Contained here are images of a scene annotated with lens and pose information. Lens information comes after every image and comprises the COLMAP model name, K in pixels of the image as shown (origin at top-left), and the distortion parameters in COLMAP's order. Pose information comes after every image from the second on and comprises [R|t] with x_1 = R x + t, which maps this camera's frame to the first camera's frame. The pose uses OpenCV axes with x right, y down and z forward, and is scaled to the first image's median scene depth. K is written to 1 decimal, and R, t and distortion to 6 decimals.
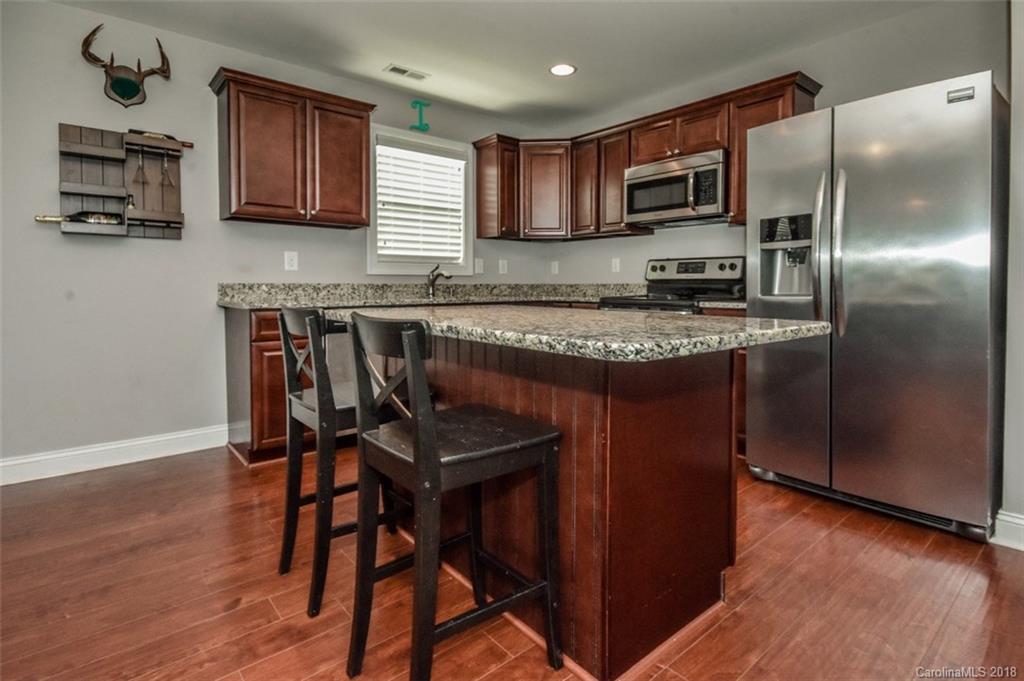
lens RADIAL K [[519.7, 0, 508.9], [0, 519.7, 295.1], [0, 0, 1]] dist [-0.001047, 0.000131]
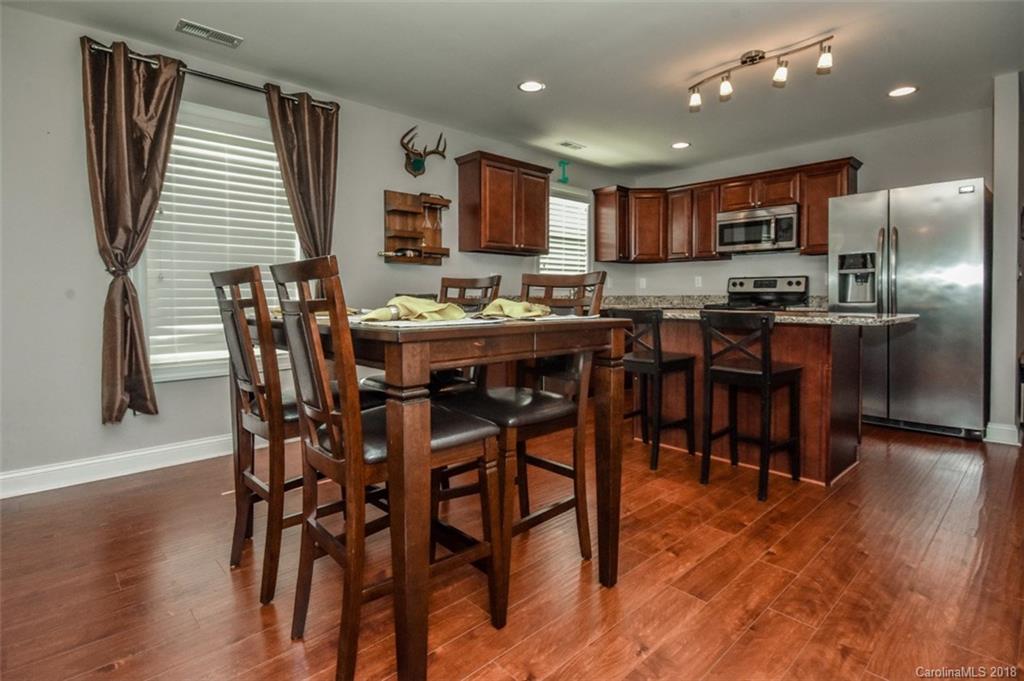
lens RADIAL K [[505.3, 0, 511.7], [0, 505.3, 304.1], [0, 0, 1]] dist [0.000882, 0.000215]
pose [[0.998657, -0.001748, 0.051773, -0.401469], [0.001917, 0.999993, -0.003217, 0.005799], [-0.051767, 0.003312, 0.998654, -0.335416]]
